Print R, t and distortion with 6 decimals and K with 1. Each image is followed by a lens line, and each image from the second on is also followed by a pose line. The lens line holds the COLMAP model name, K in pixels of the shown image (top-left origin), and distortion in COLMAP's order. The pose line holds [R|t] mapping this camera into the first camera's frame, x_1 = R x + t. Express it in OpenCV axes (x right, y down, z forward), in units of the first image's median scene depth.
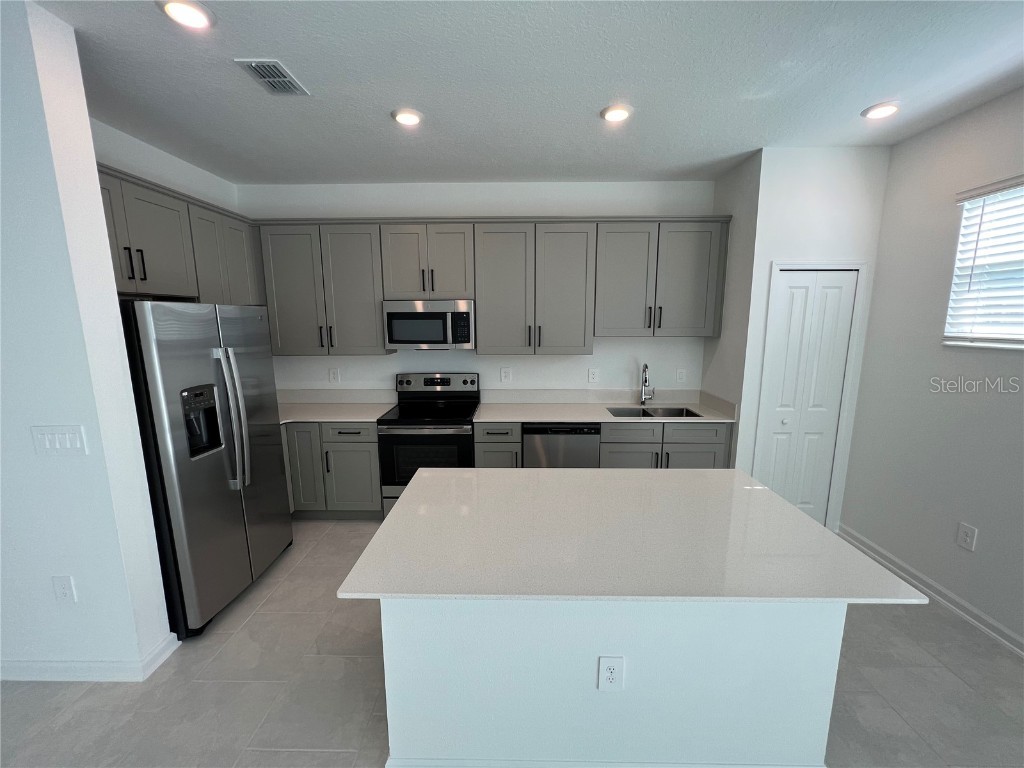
lens RADIAL K [[408.8, 0, 512.0], [0, 408.8, 384.0], [0, 0, 1]] dist [-0.001917, 0.000724]
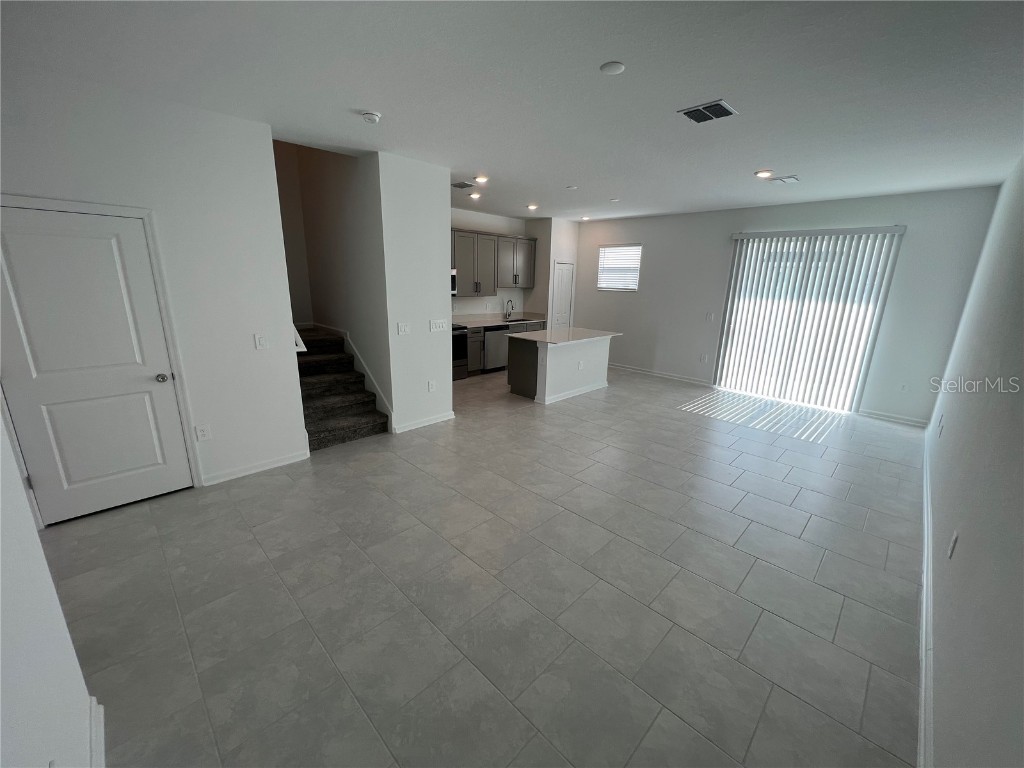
lens RADIAL K [[408.8, 0, 512.0], [0, 408.8, 384.0], [0, 0, 1]] dist [-0.001917, 0.000724]
pose [[0.687968, -0.161389, 0.707569, -1.479053], [0.089005, 0.986363, 0.138440, 0.105605], [-0.720263, -0.032265, 0.692950, -0.649910]]
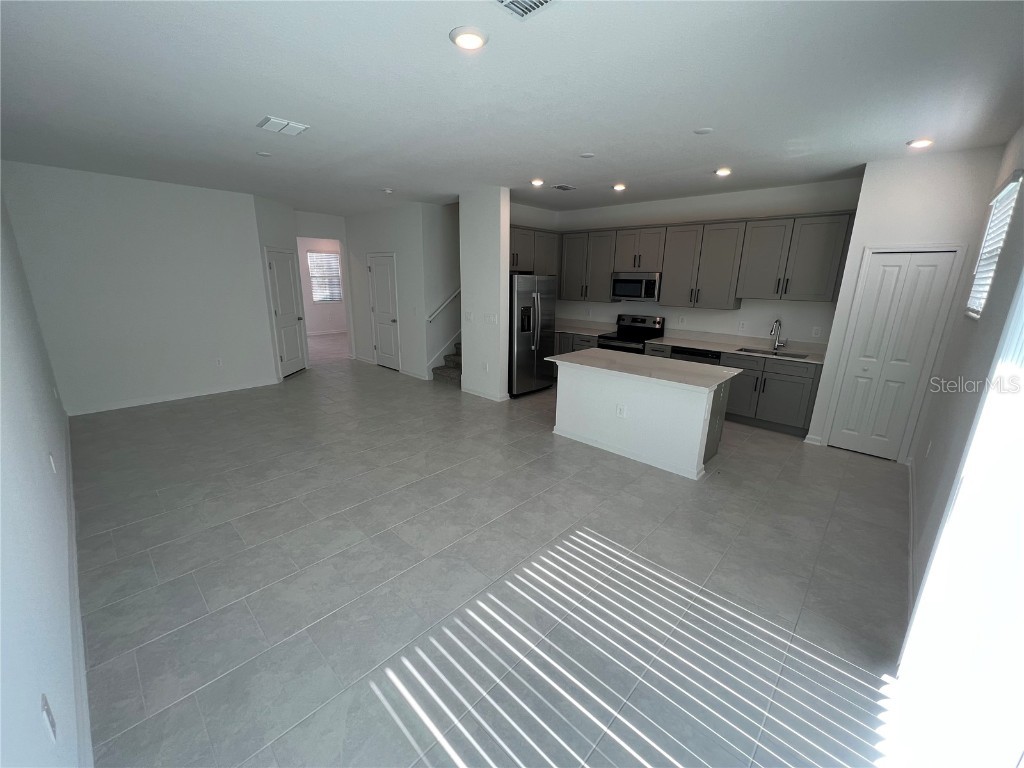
lens RADIAL K [[408.8, 0, 512.0], [0, 408.8, 384.0], [0, 0, 1]] dist [-0.001917, 0.000724]
pose [[0.740976, 0.183448, -0.645988, 0.657740], [-0.124082, 0.982801, 0.136769, 0.098451], [0.659968, -0.021187, 0.750995, -0.726528]]
